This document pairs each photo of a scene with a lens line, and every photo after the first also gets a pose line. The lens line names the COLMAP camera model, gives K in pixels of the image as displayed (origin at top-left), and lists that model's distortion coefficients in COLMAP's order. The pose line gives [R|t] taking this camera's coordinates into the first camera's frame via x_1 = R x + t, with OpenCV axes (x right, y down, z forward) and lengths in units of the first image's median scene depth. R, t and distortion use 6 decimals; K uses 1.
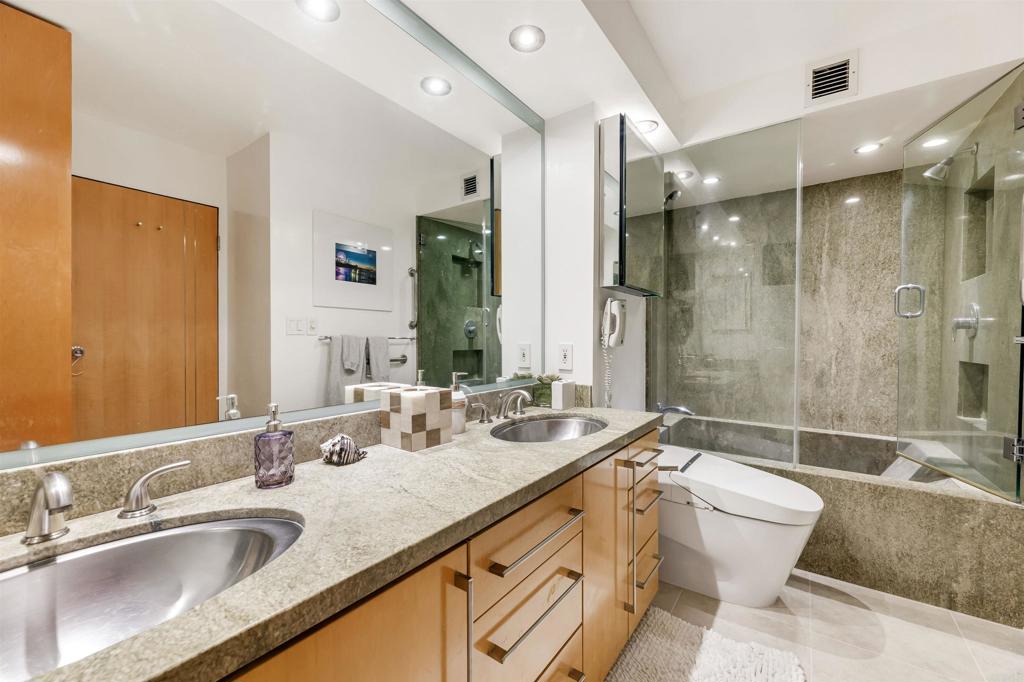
lens RADIAL K [[411.7, 0, 512.9], [0, 411.7, 344.3], [0, 0, 1]] dist [0.000815, 0.000317]
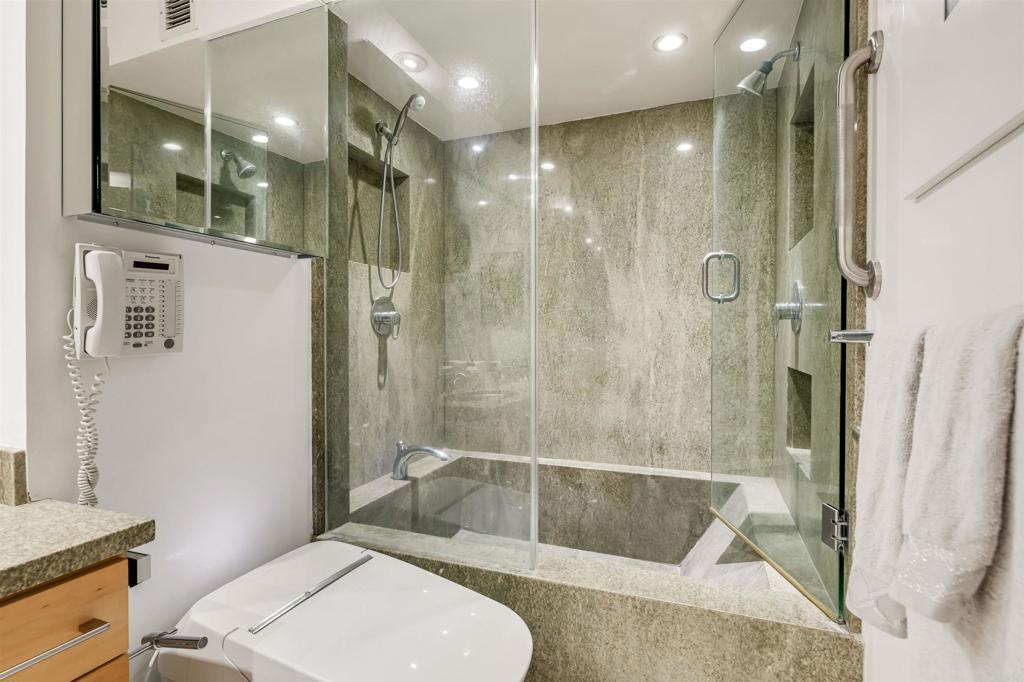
lens RADIAL K [[497.4, 0, 512.3], [0, 497.4, 337.8], [0, 0, 1]] dist [-0.005539, 0.000364]
pose [[0.968382, -0.005651, 0.249407, 0.359048], [0.008367, 0.999917, -0.009832, -0.002346], [-0.249330, 0.011608, 0.968349, 0.260399]]
